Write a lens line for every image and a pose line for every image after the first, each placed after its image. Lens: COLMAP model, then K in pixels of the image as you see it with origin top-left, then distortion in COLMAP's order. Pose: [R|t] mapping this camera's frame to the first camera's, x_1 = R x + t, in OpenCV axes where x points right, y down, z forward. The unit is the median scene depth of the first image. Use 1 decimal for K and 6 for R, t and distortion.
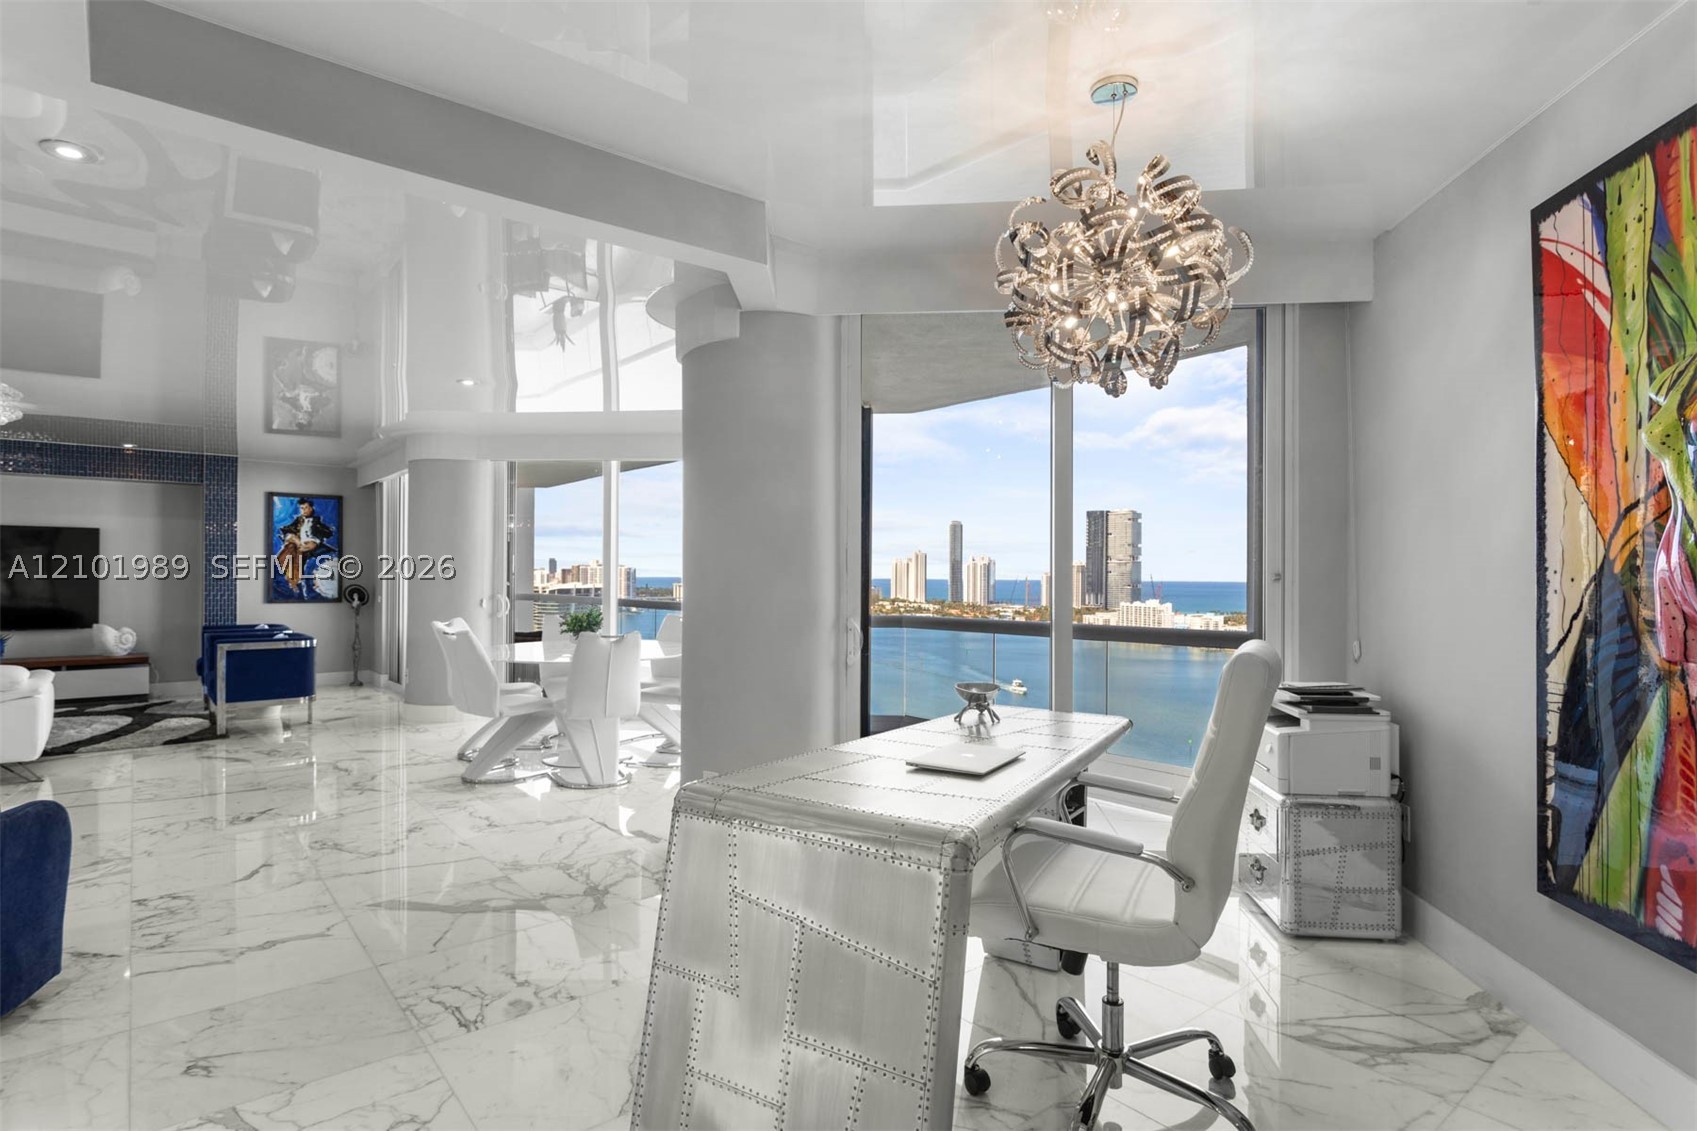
lens RADIAL K [[872.9, 0, 844.5], [0, 872.9, 574.8], [0, 0, 1]] dist [-0.004659, 0.000151]
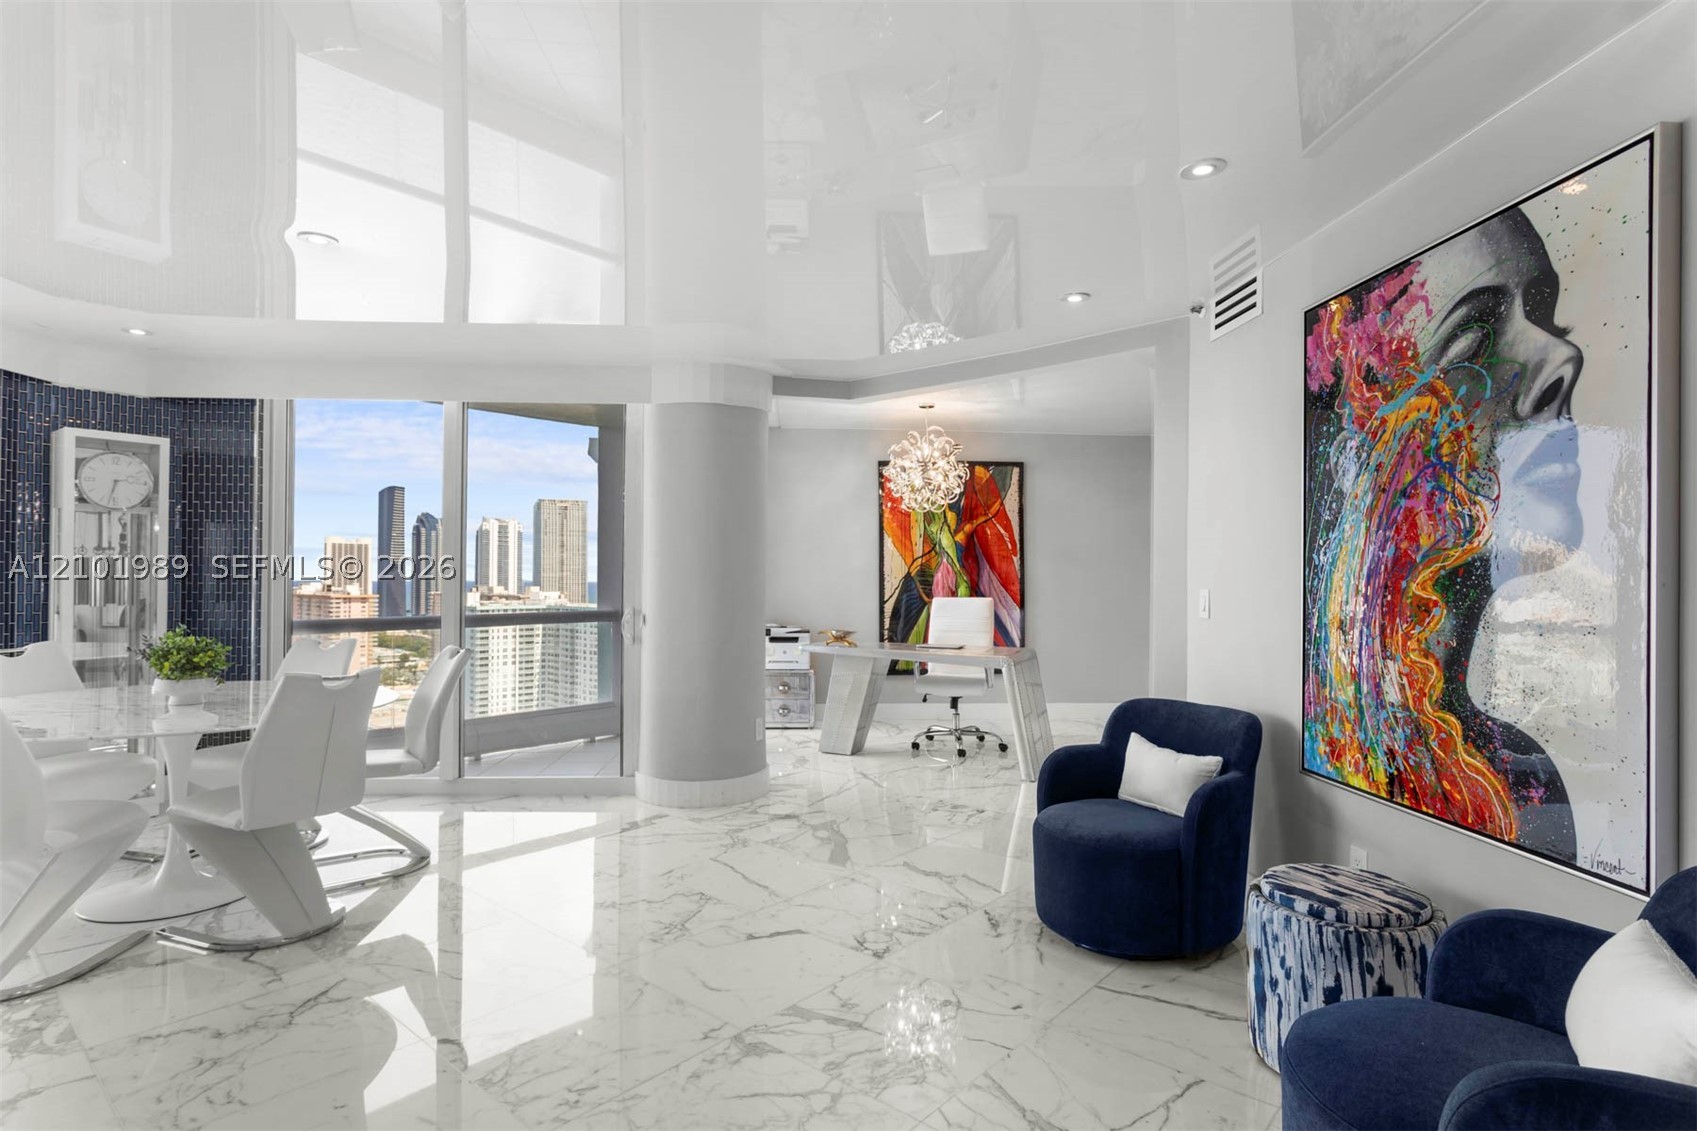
lens RADIAL K [[872.9, 0, 844.5], [0, 872.9, 574.8], [0, 0, 1]] dist [-0.004659, 0.000151]
pose [[-0.164580, -0.002808, 0.986360, -0.645933], [-0.007537, 0.999970, 0.001589, -0.003149], [-0.986335, -0.007172, -0.164597, 0.457205]]
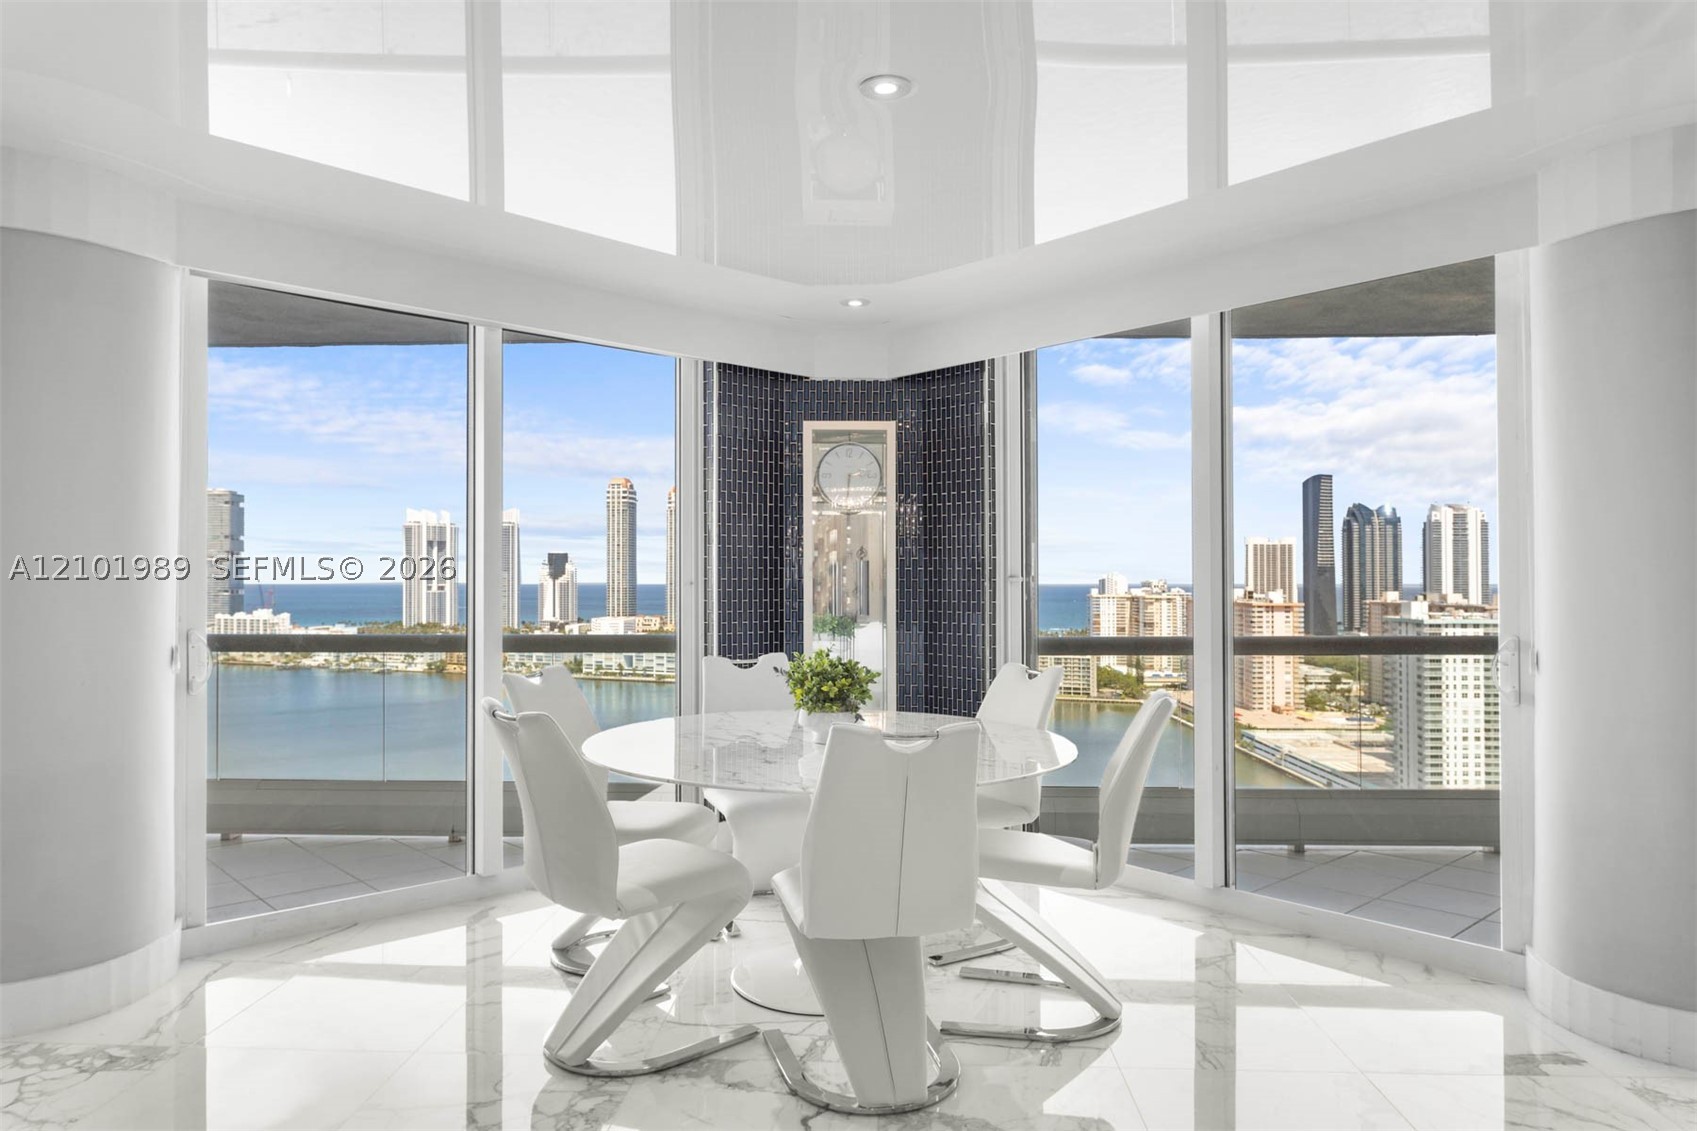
lens RADIAL K [[1058.7, 0, 849.3], [0, 1058.7, 558.6], [0, 0, 1]] dist [-0.004934, -0.001077]
pose [[0.669936, 0.009858, 0.742353, -0.488089], [0.002950, 0.999869, -0.015940, -0.001823], [-0.742413, 0.012868, 0.669819, 0.424552]]
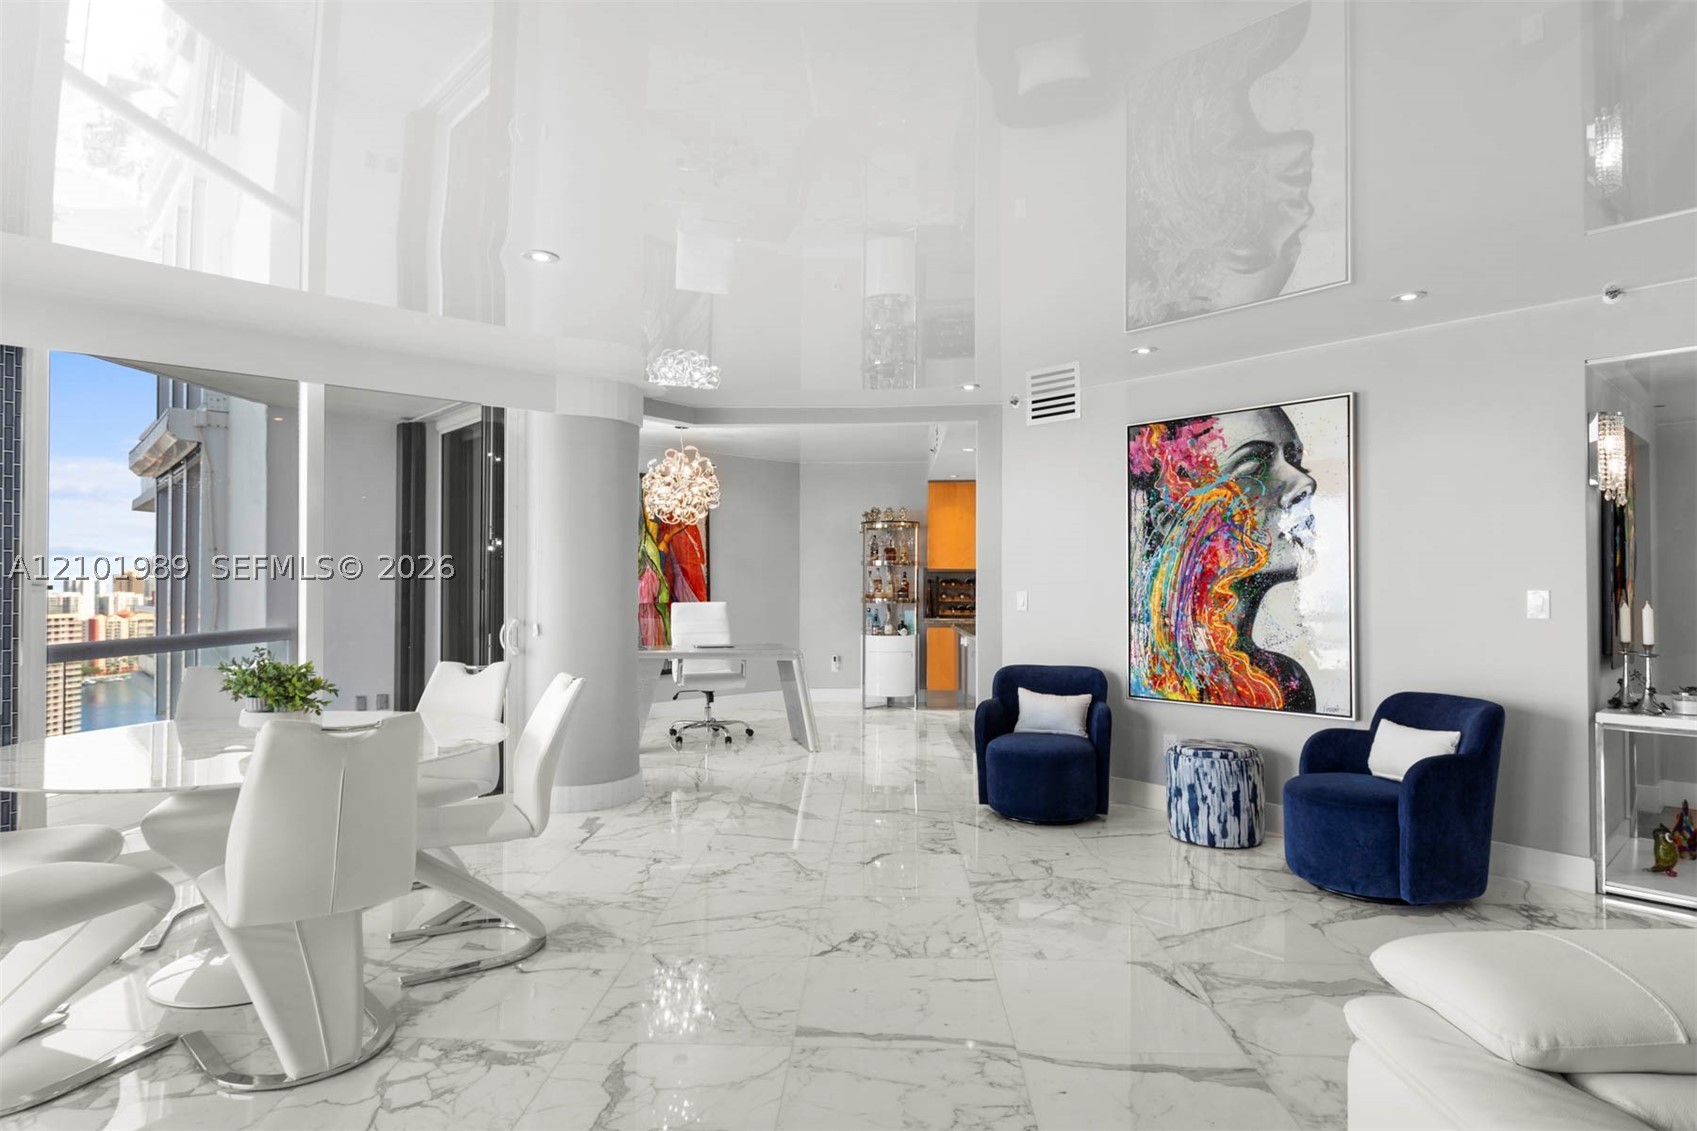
lens RADIAL K [[933.7, 0, 844.0], [0, 933.7, 573.4], [0, 0, 1]] dist [-0.007391, -0.000902]
pose [[-0.744835, 0.002874, 0.667242, -0.611216], [-0.002308, 0.999974, -0.006884, -0.004716], [-0.667245, -0.006667, -0.744809, 0.811359]]
